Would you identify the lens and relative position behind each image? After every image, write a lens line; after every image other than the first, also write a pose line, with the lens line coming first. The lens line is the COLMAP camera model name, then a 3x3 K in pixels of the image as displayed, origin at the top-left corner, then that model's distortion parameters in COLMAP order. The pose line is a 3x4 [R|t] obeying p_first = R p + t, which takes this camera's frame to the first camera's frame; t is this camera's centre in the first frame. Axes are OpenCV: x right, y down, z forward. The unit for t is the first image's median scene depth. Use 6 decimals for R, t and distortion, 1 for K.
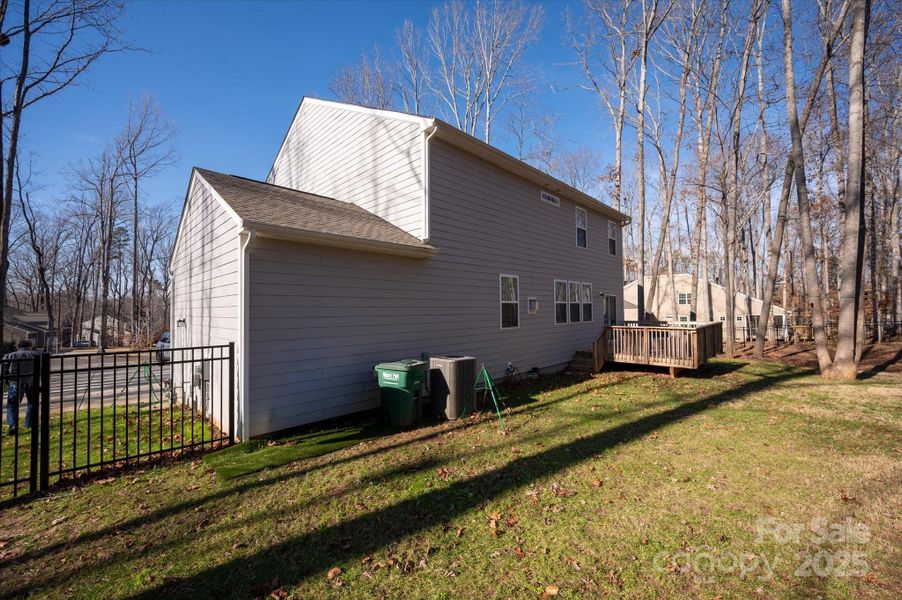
lens RADIAL K [[354.9, 0, 451.0], [0, 354.9, 300.0], [0, 0, 1]] dist [0.000164, -0.000050]
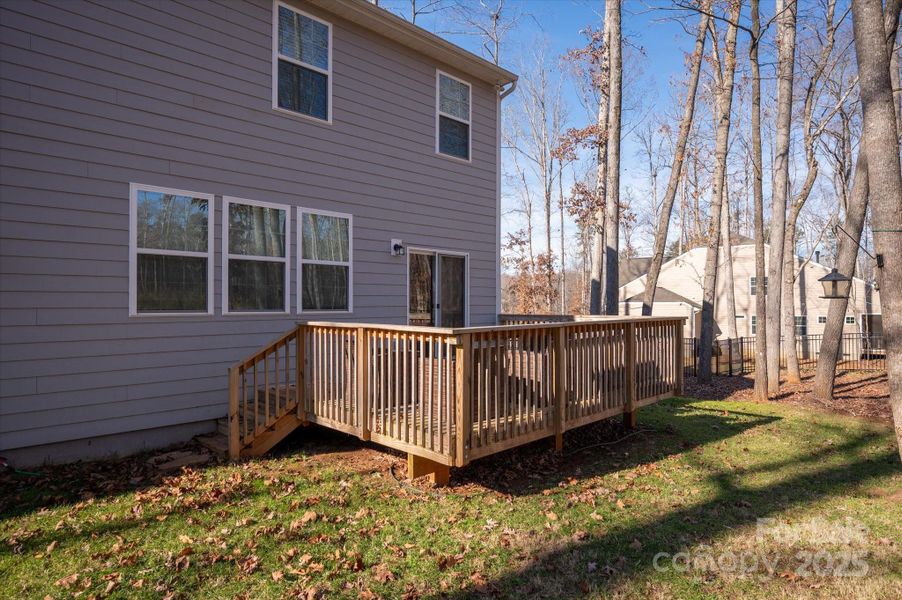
lens RADIAL K [[514.4, 0, 451.0], [0, 514.4, 300.0], [0, 0, 1]] dist [0.002101, 0.000248]
pose [[0.999812, 0.005954, -0.018438, 0.396971], [-0.005721, 0.999903, 0.012661, 0.029363], [0.018512, -0.012553, 0.999750, 0.332808]]
